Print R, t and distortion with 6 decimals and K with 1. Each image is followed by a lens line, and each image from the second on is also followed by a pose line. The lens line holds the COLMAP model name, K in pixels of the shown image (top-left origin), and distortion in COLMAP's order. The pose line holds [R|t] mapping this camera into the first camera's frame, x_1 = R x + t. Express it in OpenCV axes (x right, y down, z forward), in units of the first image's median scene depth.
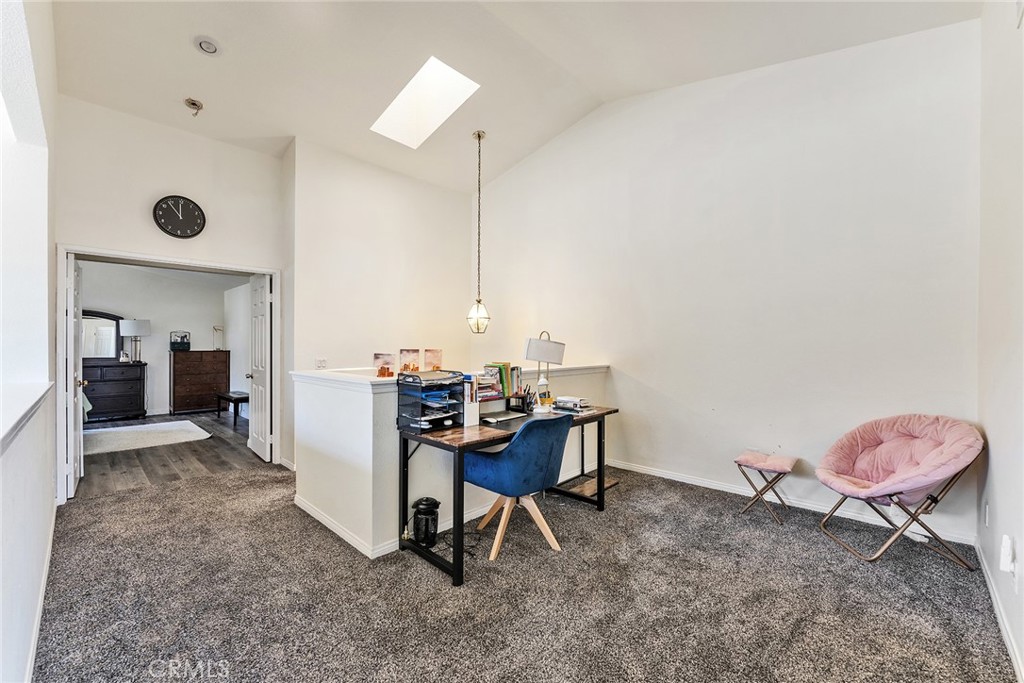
lens RADIAL K [[418.3, 0, 511.3], [0, 418.3, 342.8], [0, 0, 1]] dist [-0.000628, -0.000770]
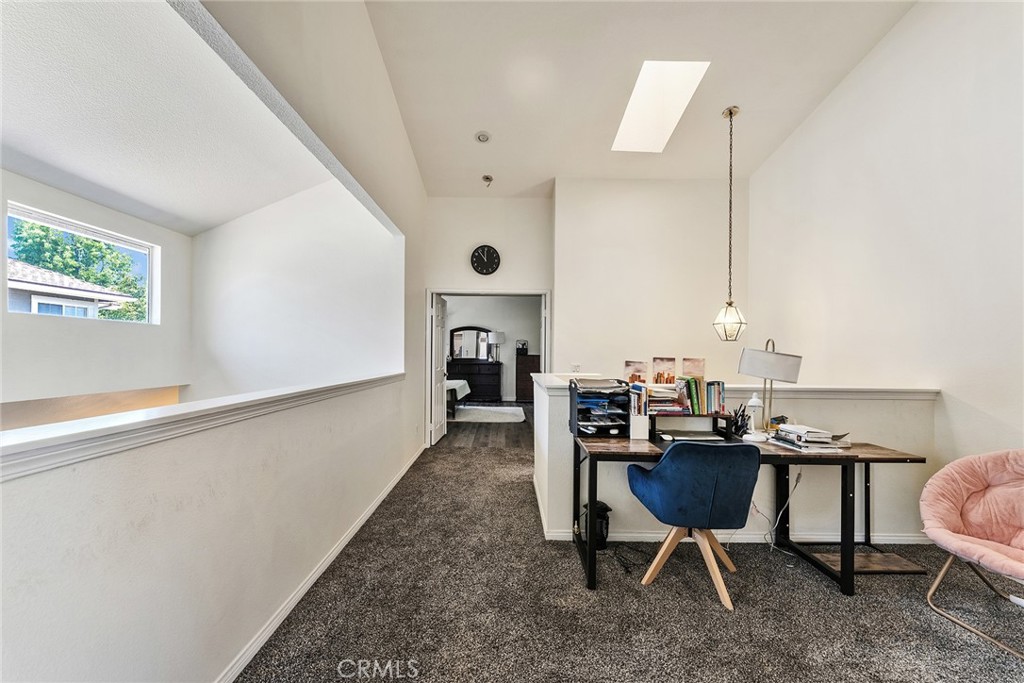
lens RADIAL K [[418.3, 0, 496.9], [0, 418.3, 345.9], [0, 0, 1]] dist [-0.000628, -0.000770]
pose [[0.680771, 0.003134, -0.732490, 0.327879], [-0.008925, 0.999952, -0.004017, -0.007687], [0.732442, 0.009272, 0.680766, 0.088510]]
